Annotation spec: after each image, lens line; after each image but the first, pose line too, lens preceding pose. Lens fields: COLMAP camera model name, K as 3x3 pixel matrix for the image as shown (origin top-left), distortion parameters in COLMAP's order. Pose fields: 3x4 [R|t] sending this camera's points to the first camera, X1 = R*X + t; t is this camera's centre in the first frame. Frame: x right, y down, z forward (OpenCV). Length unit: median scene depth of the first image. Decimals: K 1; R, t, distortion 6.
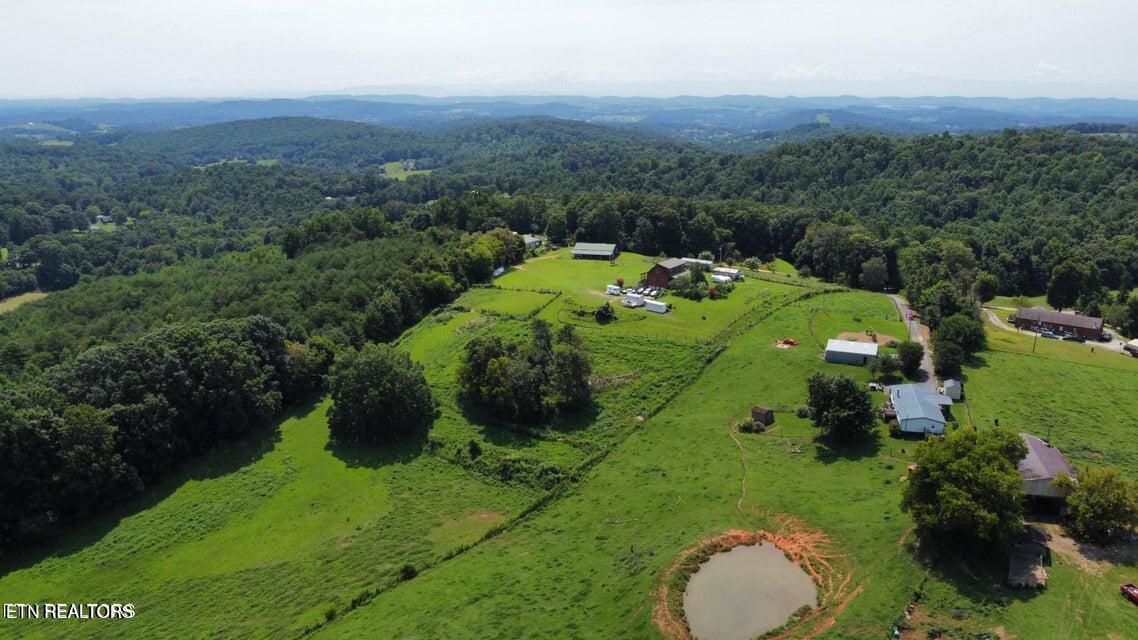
lens RADIAL K [[858.8, 0, 571.1], [0, 858.8, 322.4], [0, 0, 1]] dist [-0.000559, -0.001683]
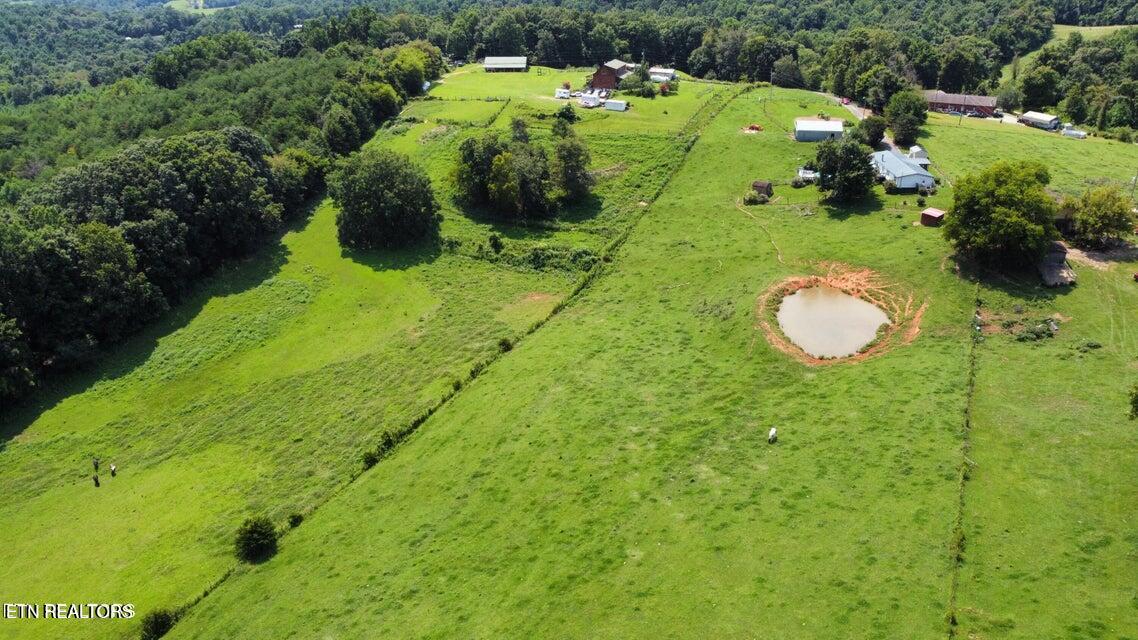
lens RADIAL K [[858.8, 0, 568.9], [0, 858.8, 322.2], [0, 0, 1]] dist [-0.000559, -0.001683]
pose [[0.974026, -0.100785, 0.202768, -0.245120], [0.063902, 0.981432, 0.180855, 0.060918], [-0.217230, -0.163200, 0.962381, -0.010821]]
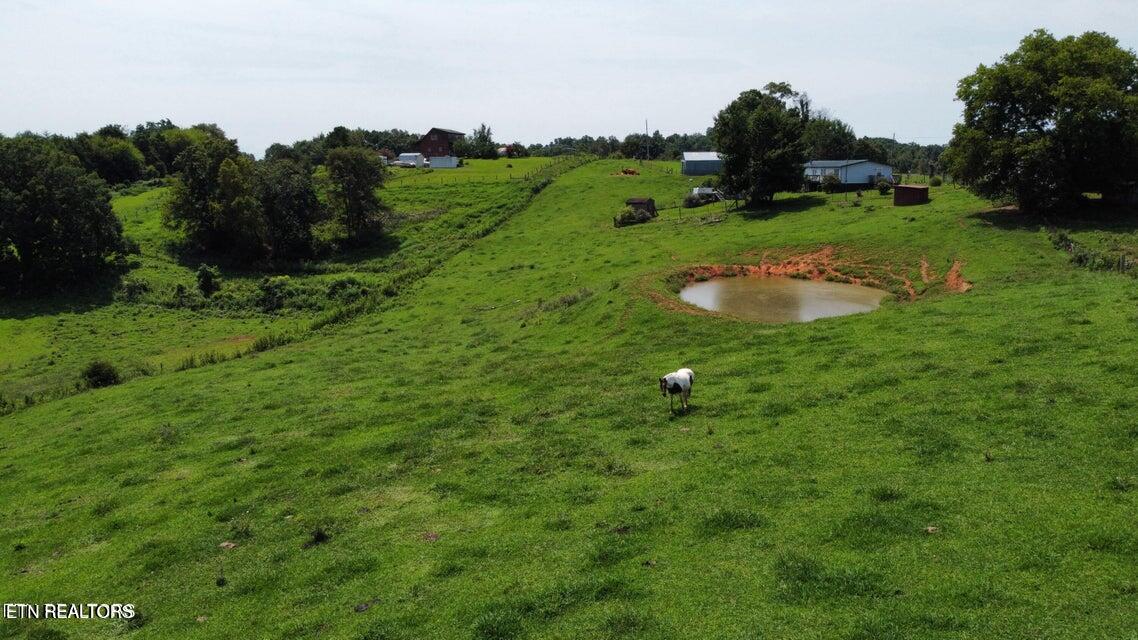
lens RADIAL K [[858.8, 0, 564.9], [0, 858.8, 321.8], [0, 0, 1]] dist [-0.000559, -0.001683]
pose [[0.941228, -0.069065, 0.330636, -0.078293], [0.096772, 0.992977, -0.068063, 0.240676], [-0.323613, 0.096059, 0.941301, 0.352556]]
